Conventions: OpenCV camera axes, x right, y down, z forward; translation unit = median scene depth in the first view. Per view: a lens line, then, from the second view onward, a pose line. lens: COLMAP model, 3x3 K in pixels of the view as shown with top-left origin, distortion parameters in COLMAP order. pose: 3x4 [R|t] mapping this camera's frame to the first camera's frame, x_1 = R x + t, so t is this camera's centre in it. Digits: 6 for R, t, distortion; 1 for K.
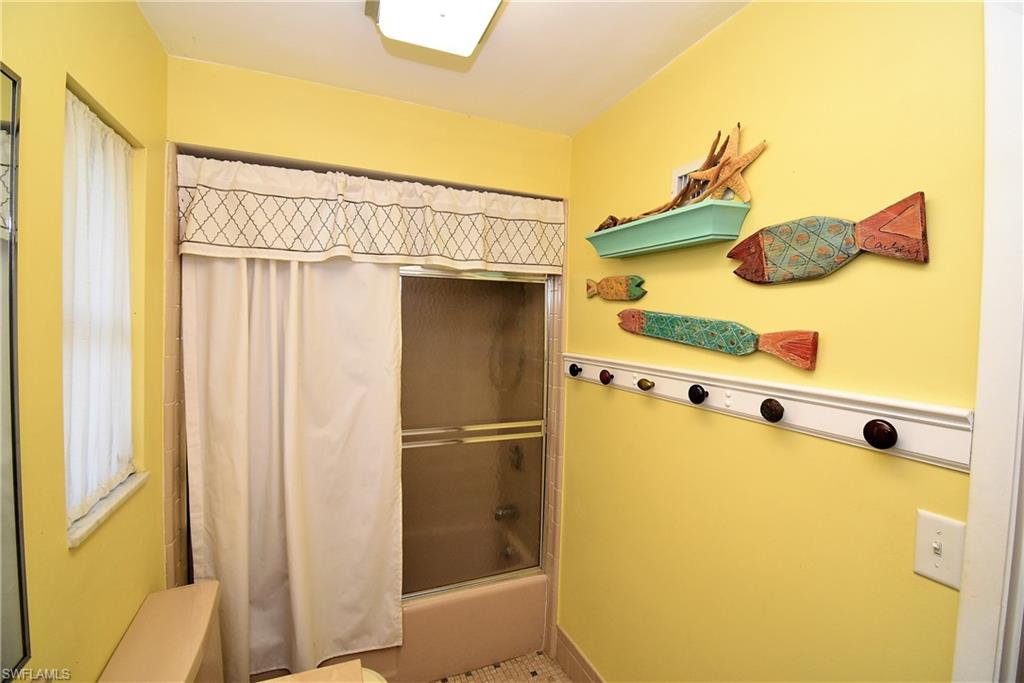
lens RADIAL K [[460.5, 0, 512.0], [0, 460.5, 341.5], [0, 0, 1]] dist [0.020843, -0.022480]
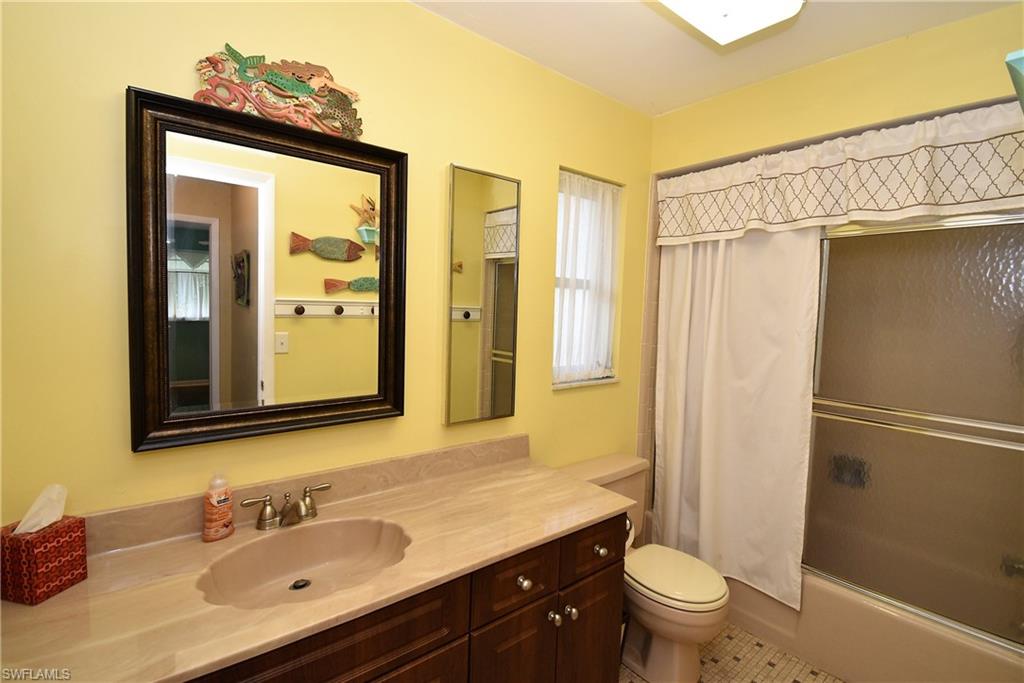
lens RADIAL K [[460.5, 0, 512.0], [0, 460.5, 341.5], [0, 0, 1]] dist [0.020843, -0.022480]
pose [[0.291178, 0.063283, -0.954573, 0.550142], [-0.059797, 0.997063, 0.047860, 0.071153], [0.954798, 0.043145, 0.294107, 0.098776]]
